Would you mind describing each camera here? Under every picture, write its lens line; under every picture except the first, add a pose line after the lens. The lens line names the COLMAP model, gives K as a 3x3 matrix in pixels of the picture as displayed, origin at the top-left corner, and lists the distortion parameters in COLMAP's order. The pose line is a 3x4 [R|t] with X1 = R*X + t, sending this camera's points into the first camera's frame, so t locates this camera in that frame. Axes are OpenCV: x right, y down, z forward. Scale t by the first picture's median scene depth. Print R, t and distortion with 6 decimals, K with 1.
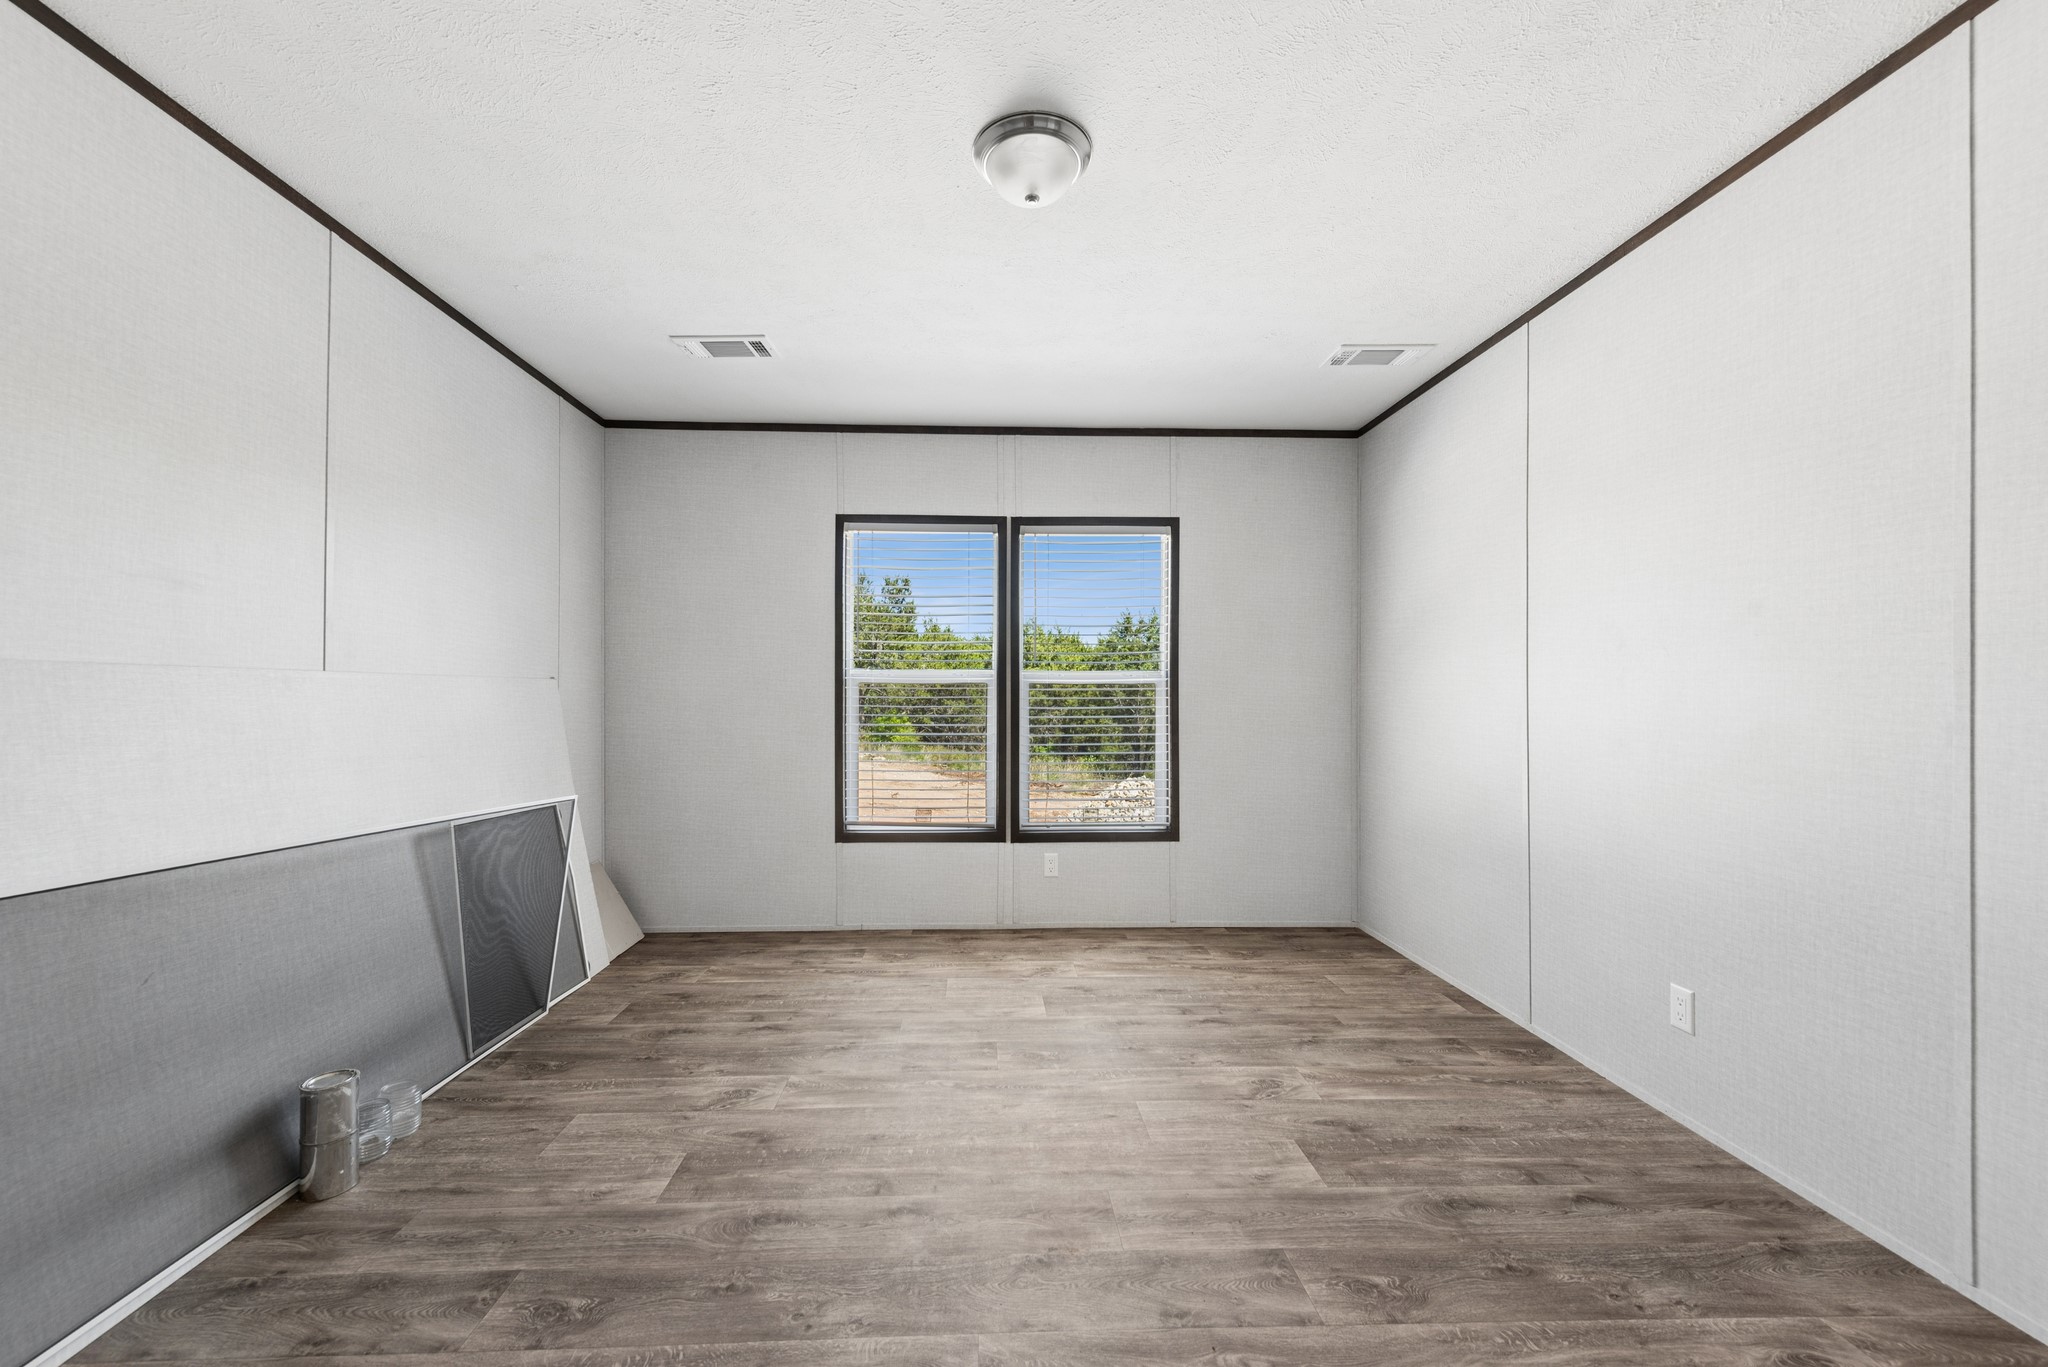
lens RADIAL K [[807.8, 0, 1002.3], [0, 807.8, 668.9], [0, 0, 1]] dist [0.010811, -0.003533]
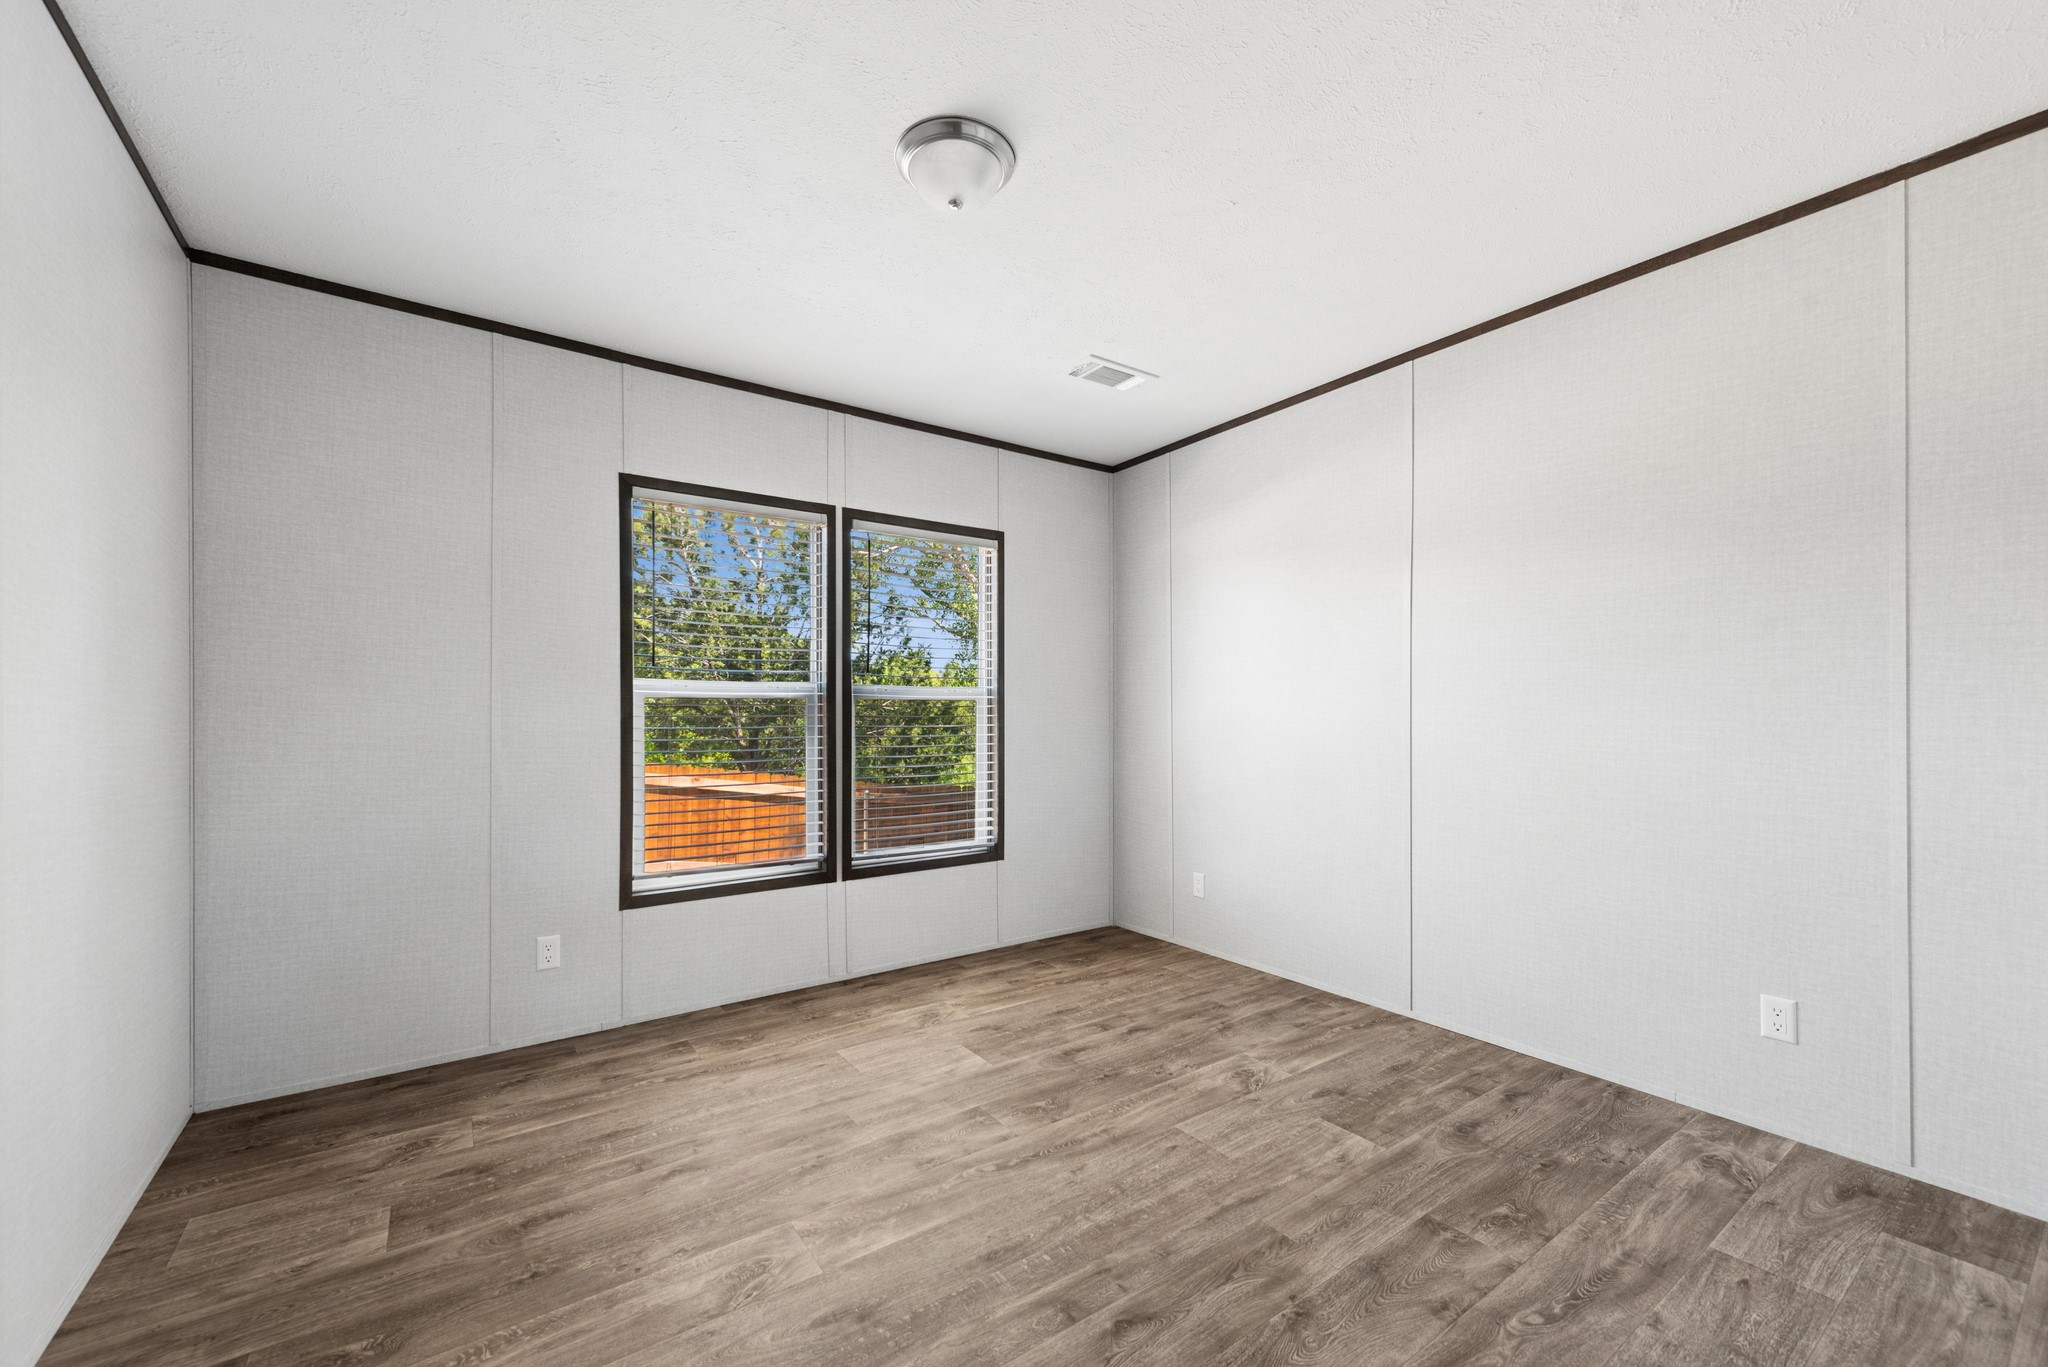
lens RADIAL K [[807.8, 0, 1028.5], [0, 807.8, 667.9], [0, 0, 1]] dist [0.010811, -0.003533]
pose [[0.834739, 0.028916, 0.549886, -0.385109], [-0.016944, 0.999496, -0.026837, 0.007423], [-0.550385, 0.013084, 0.834808, 0.193772]]
